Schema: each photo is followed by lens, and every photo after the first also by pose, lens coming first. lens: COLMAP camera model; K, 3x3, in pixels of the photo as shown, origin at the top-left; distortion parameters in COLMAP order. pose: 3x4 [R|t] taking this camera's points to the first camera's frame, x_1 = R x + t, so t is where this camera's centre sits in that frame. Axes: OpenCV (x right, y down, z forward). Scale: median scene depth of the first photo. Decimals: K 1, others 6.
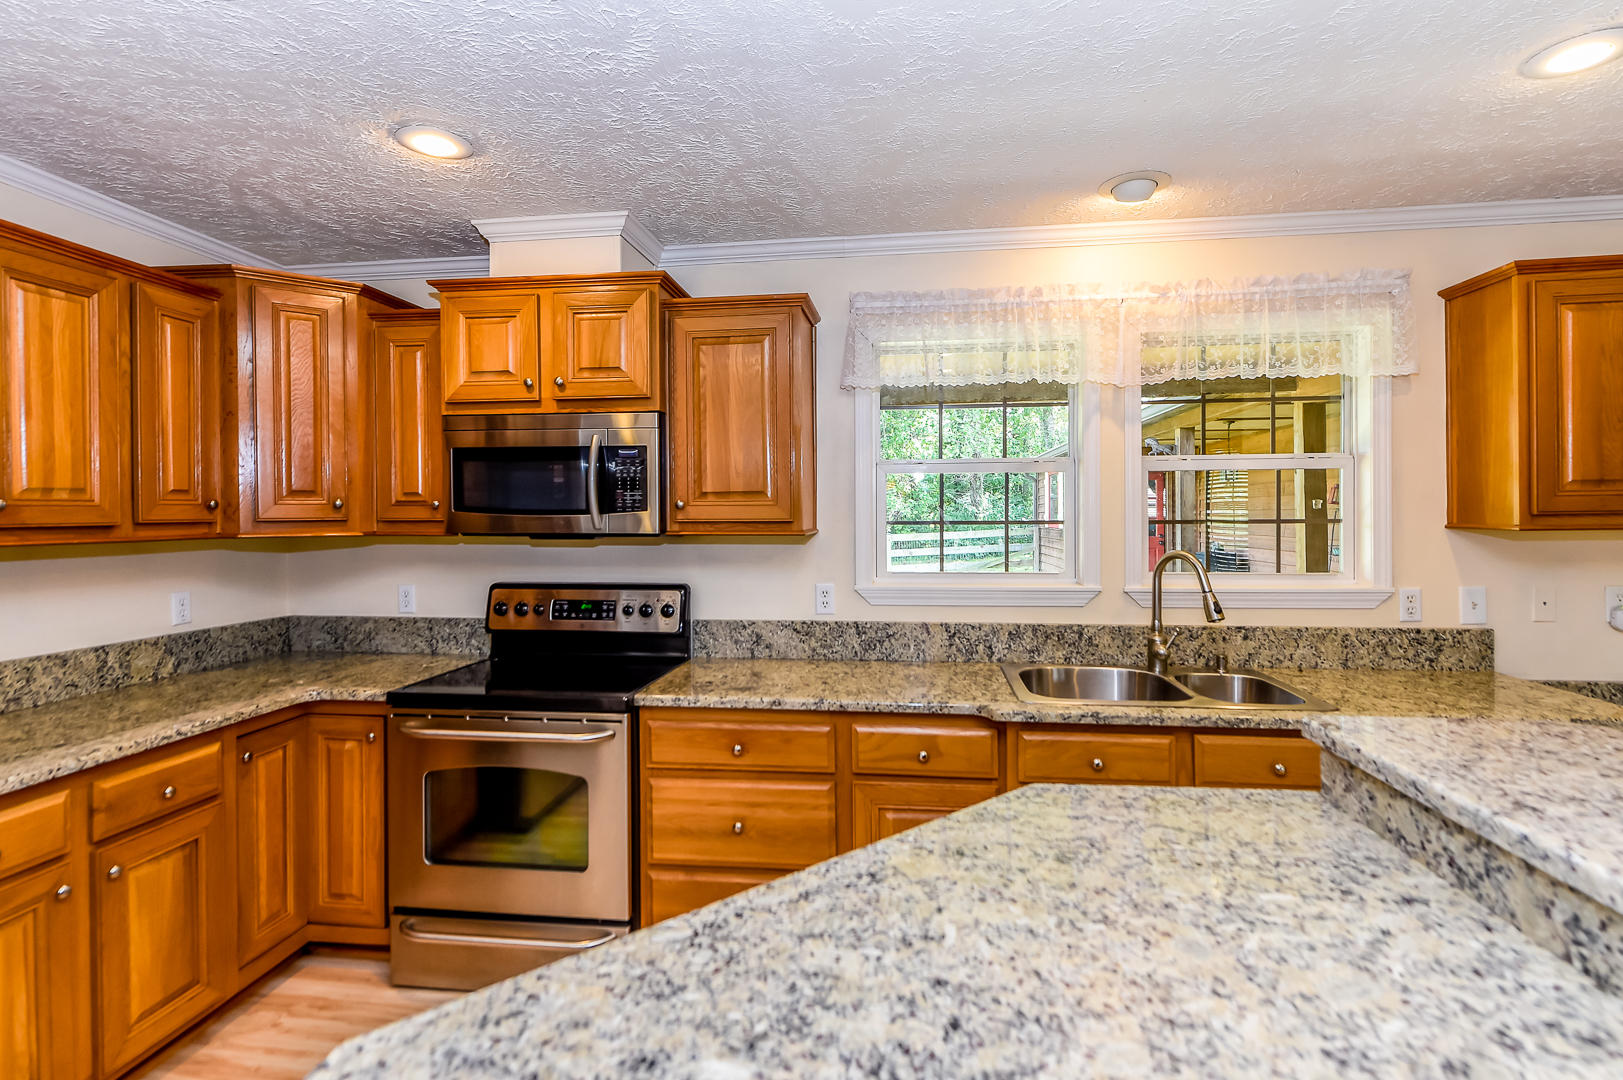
lens RADIAL K [[766.6, 0, 815.0], [0, 766.6, 520.8], [0, 0, 1]] dist [0.000721, -0.000745]
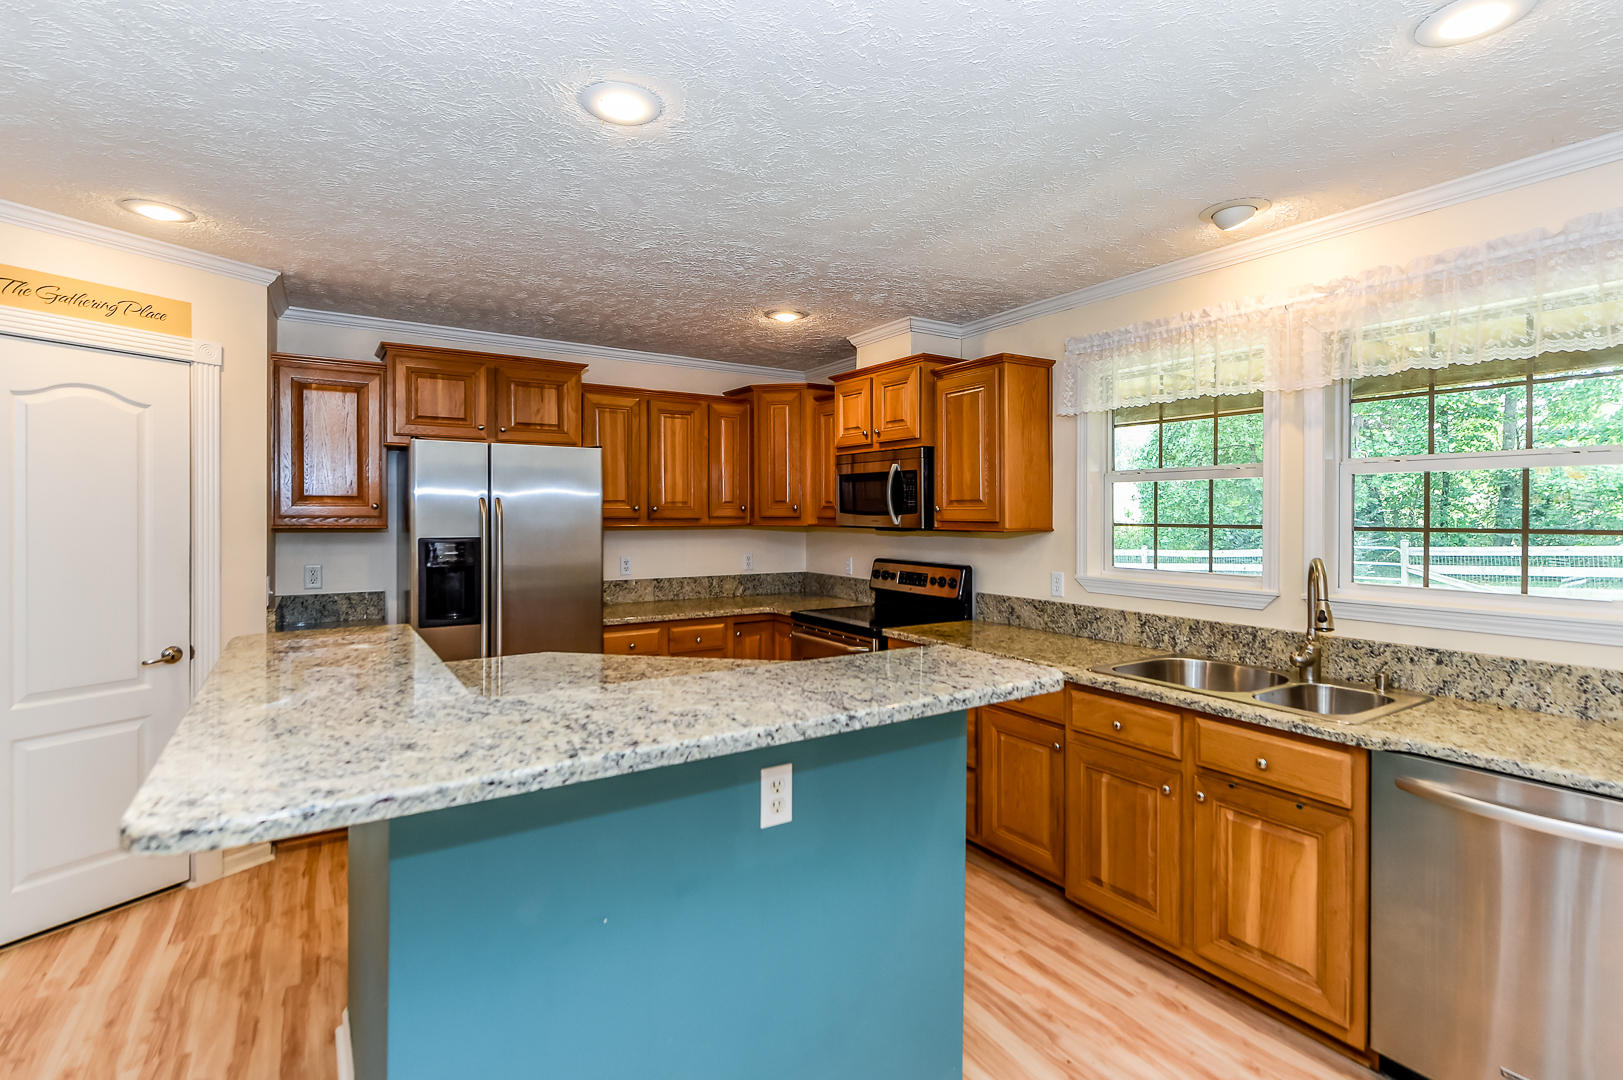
lens RADIAL K [[771.7, 0, 801.8], [0, 771.7, 516.3], [0, 0, 1]] dist [-0.000857, -0.000536]
pose [[0.631139, 0.010480, -0.775599, 0.790933], [-0.011021, 0.999929, 0.004543, -0.011022], [0.775592, 0.005681, 0.631209, -0.128588]]
